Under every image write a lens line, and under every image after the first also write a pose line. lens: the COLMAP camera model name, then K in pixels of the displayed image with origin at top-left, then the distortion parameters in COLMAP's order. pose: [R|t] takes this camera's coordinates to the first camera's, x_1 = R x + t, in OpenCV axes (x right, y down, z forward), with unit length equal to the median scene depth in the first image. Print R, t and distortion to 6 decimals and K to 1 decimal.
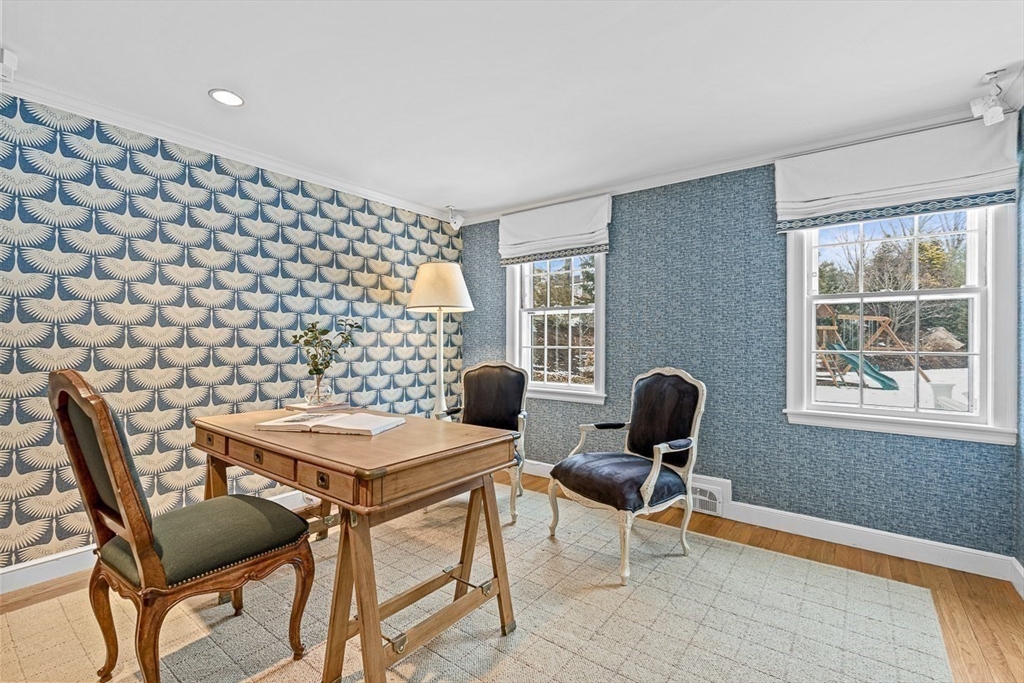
lens RADIAL K [[453.1, 0, 511.2], [0, 453.1, 344.0], [0, 0, 1]] dist [-0.003268, -0.000047]
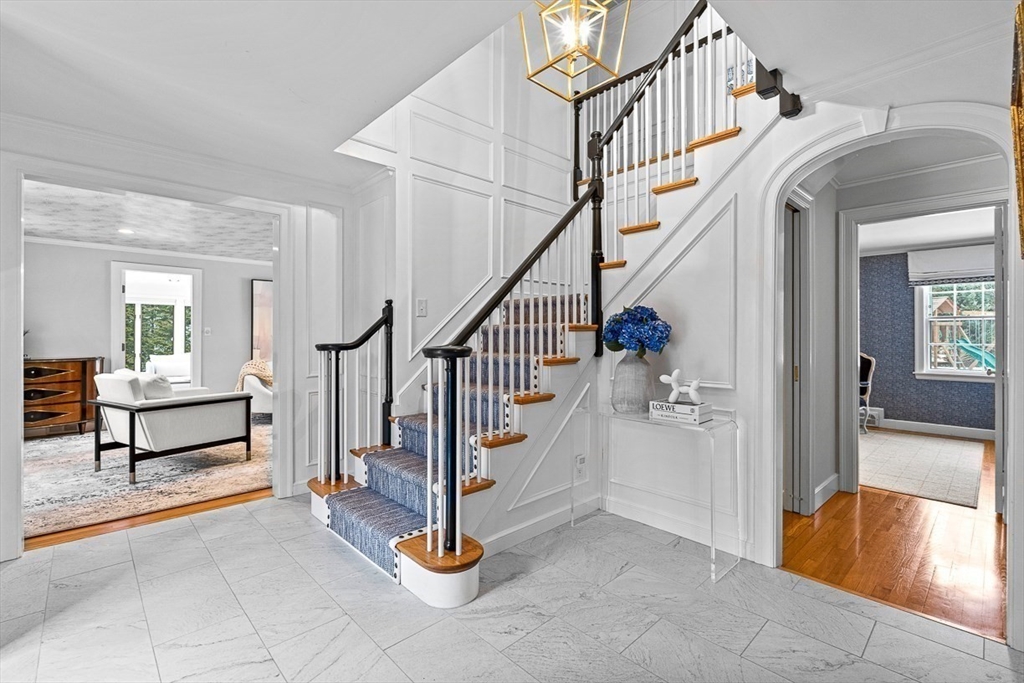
lens RADIAL K [[453.1, 0, 518.9], [0, 453.1, 337.1], [0, 0, 1]] dist [-0.003268, -0.000047]
pose [[0.986897, -0.002249, -0.161335, -0.858045], [0.000834, 0.999961, -0.008843, 0.001425], [0.161349, 0.008593, 0.986860, -1.354732]]
